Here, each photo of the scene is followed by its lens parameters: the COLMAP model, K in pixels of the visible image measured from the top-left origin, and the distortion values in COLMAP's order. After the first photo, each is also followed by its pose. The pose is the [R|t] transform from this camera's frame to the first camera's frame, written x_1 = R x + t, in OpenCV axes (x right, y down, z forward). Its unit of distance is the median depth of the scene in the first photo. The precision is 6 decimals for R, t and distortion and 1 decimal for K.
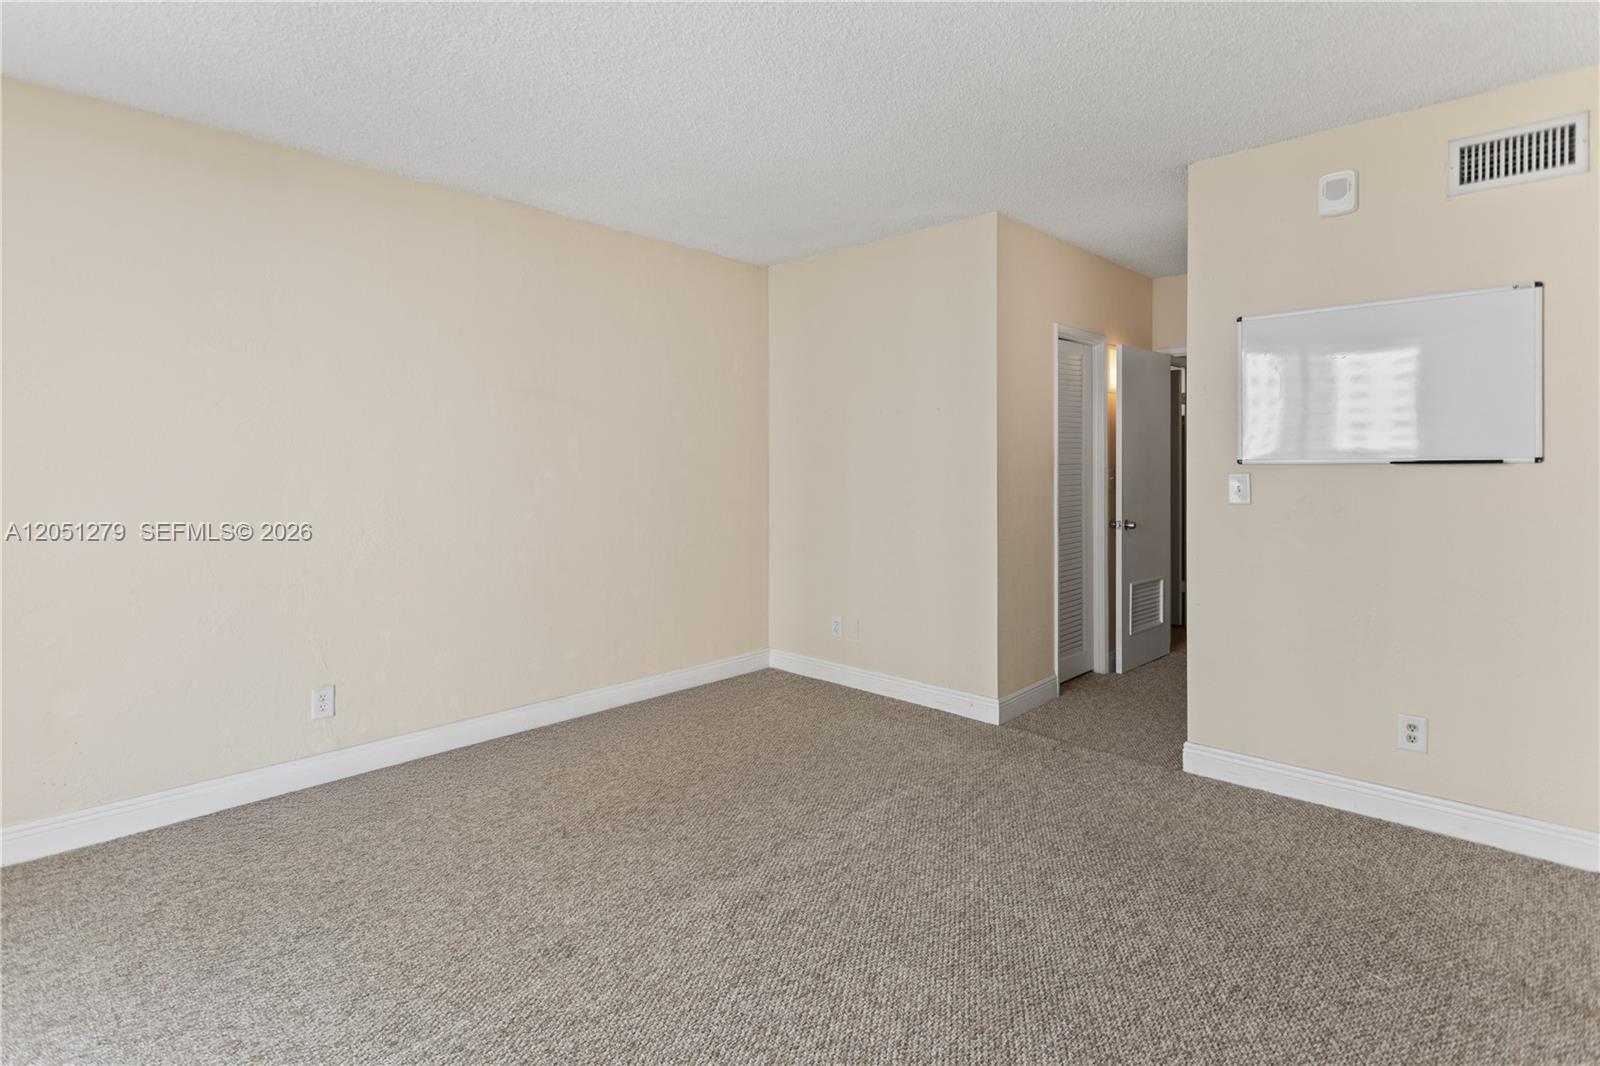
lens RADIAL K [[790.9, 0, 796.9], [0, 790.9, 467.2], [0, 0, 1]] dist [0.003220, 0.000452]
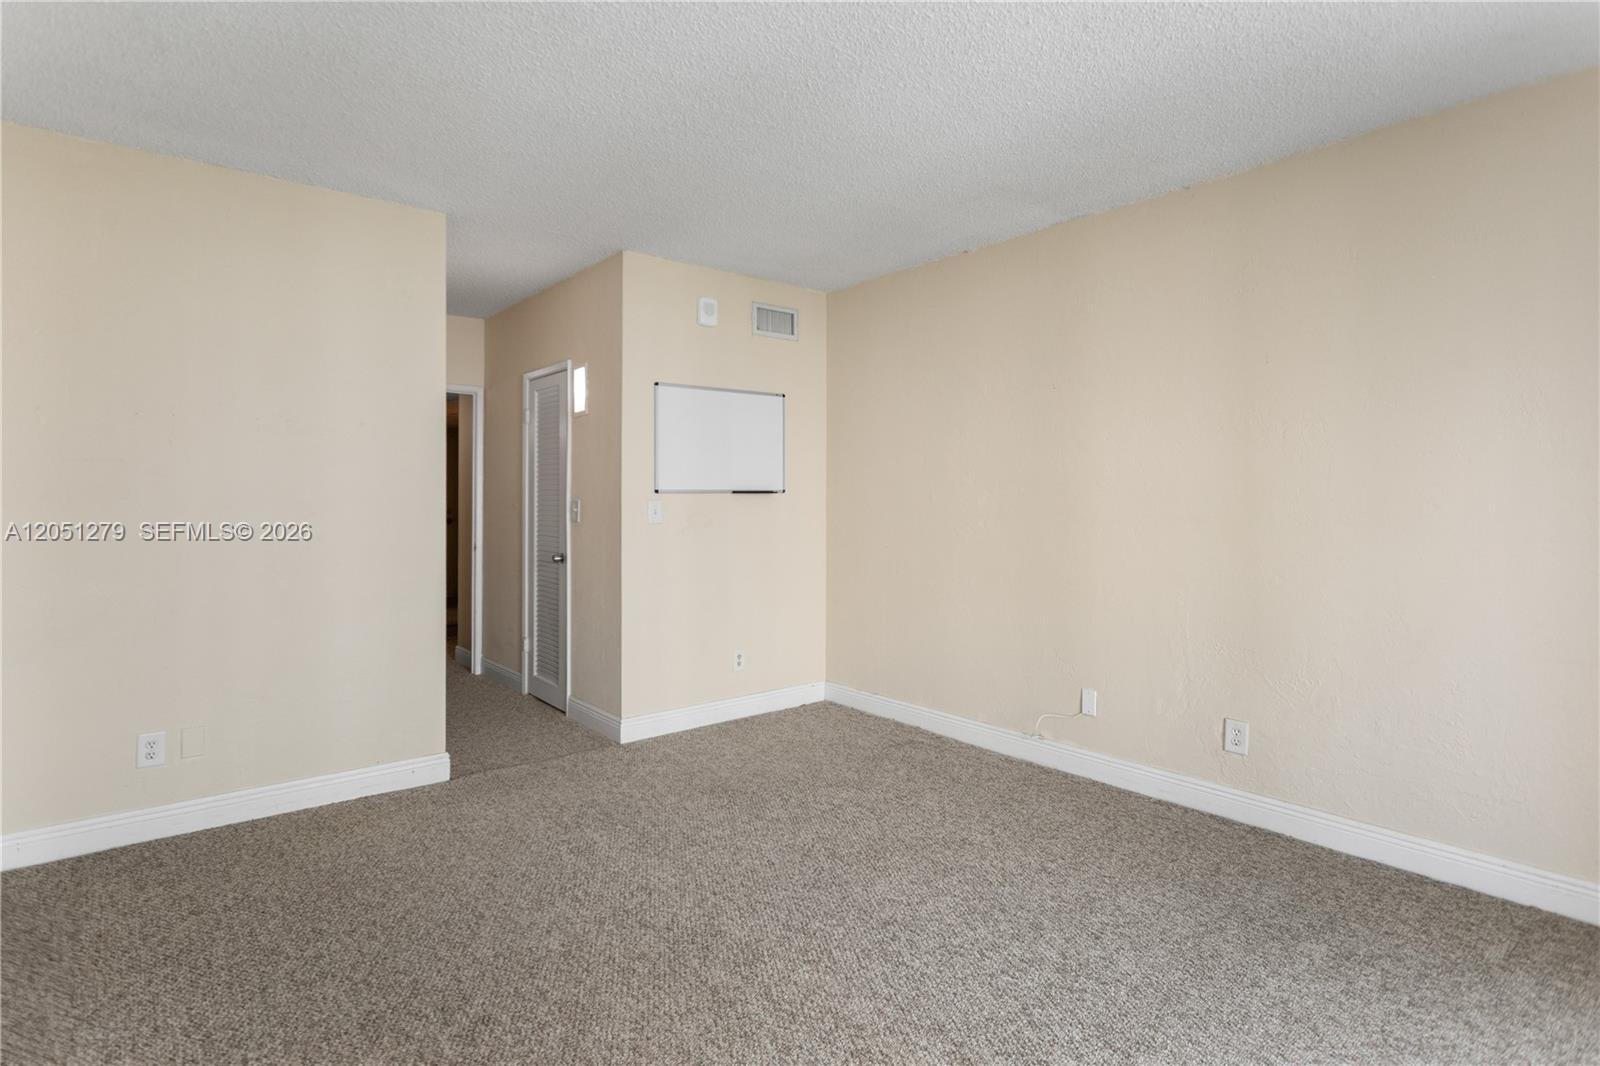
lens RADIAL K [[798.9, 0, 760.2], [0, 798.9, 496.0], [0, 0, 1]] dist [0.003100, 0.000206]
pose [[0.165803, 0.003802, 0.986152, -0.818358], [0.004513, 0.999979, -0.004614, 0.009261], [-0.986149, 0.005216, 0.165783, 0.684820]]
